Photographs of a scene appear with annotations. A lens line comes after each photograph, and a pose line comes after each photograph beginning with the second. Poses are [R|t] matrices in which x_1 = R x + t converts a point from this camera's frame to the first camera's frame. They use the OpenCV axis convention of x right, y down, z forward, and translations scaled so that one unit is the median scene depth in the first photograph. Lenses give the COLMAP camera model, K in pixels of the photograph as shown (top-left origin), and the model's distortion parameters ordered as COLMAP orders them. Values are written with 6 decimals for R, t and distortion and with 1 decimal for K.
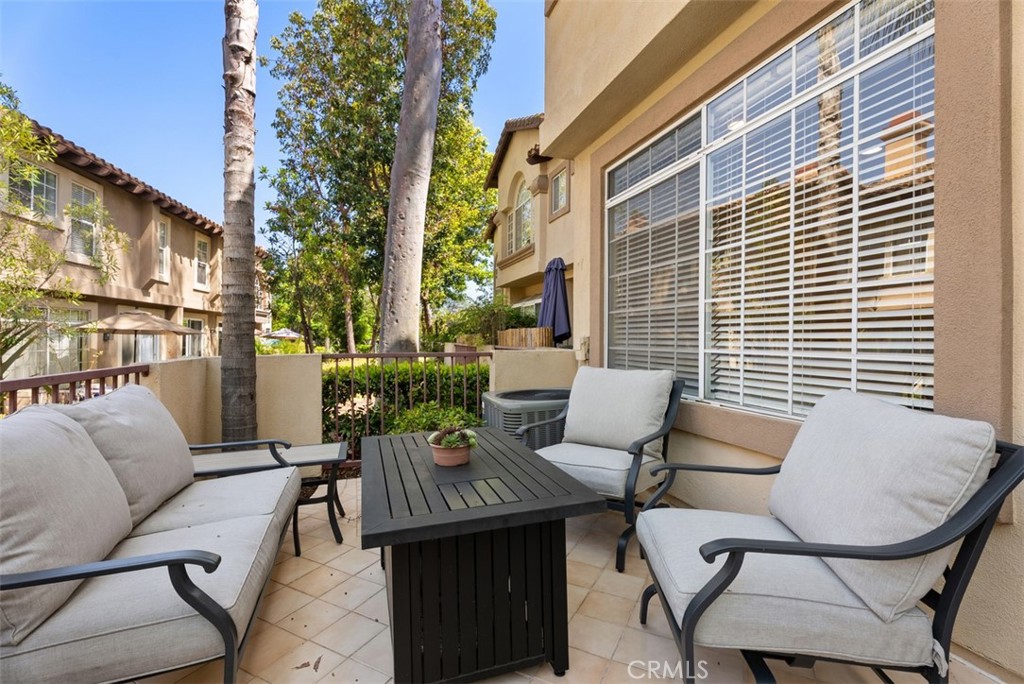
lens RADIAL K [[459.0, 0, 515.4], [0, 459.0, 340.3], [0, 0, 1]] dist [0.000340, -0.000177]
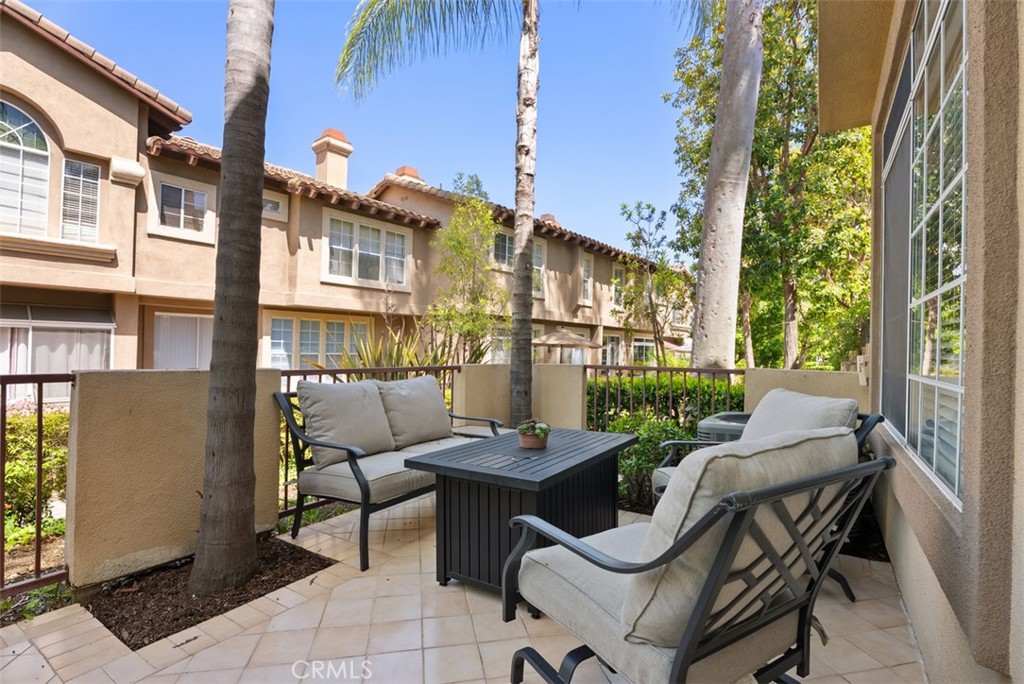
lens RADIAL K [[488.8, 0, 514.9], [0, 488.8, 341.8], [0, 0, 1]] dist [-0.009816, 0.000122]
pose [[0.630734, -0.001873, -0.775997, 0.181672], [-0.020566, 0.999605, -0.019129, -0.000729], [0.775726, 0.028025, 0.630447, 0.015150]]
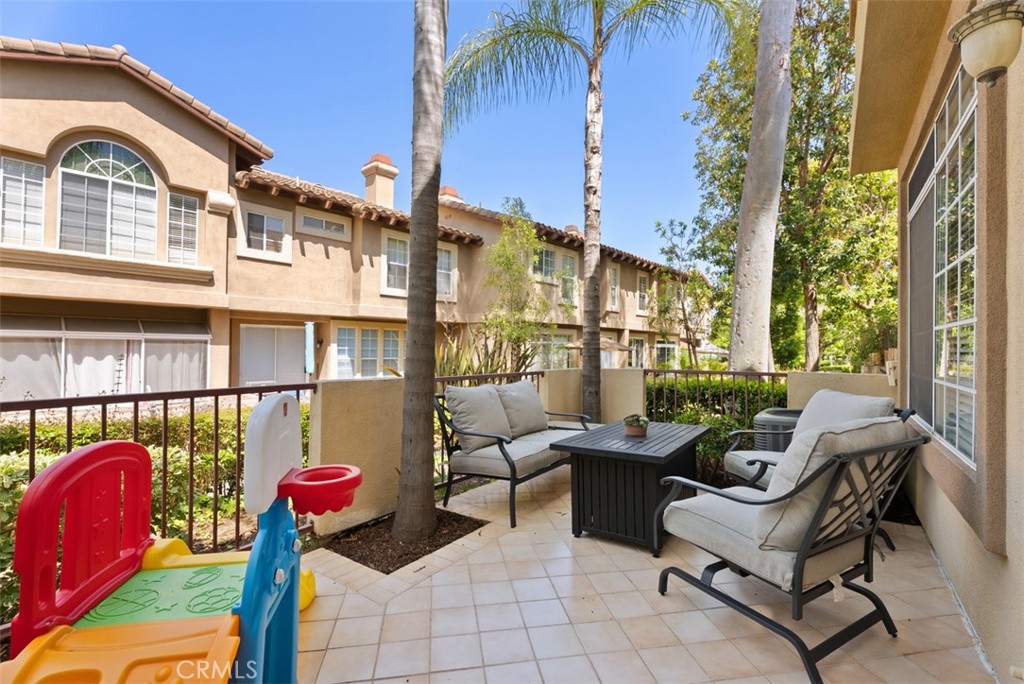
lens RADIAL K [[467.2, 0, 512.0], [0, 467.2, 342.0], [0, 0, 1]] dist [0.003728, -0.000790]
pose [[0.599841, -0.010460, -0.800051, 0.197581], [-0.010379, 0.999729, -0.020852, -0.007869], [0.800052, 0.020812, 0.599569, -0.085215]]
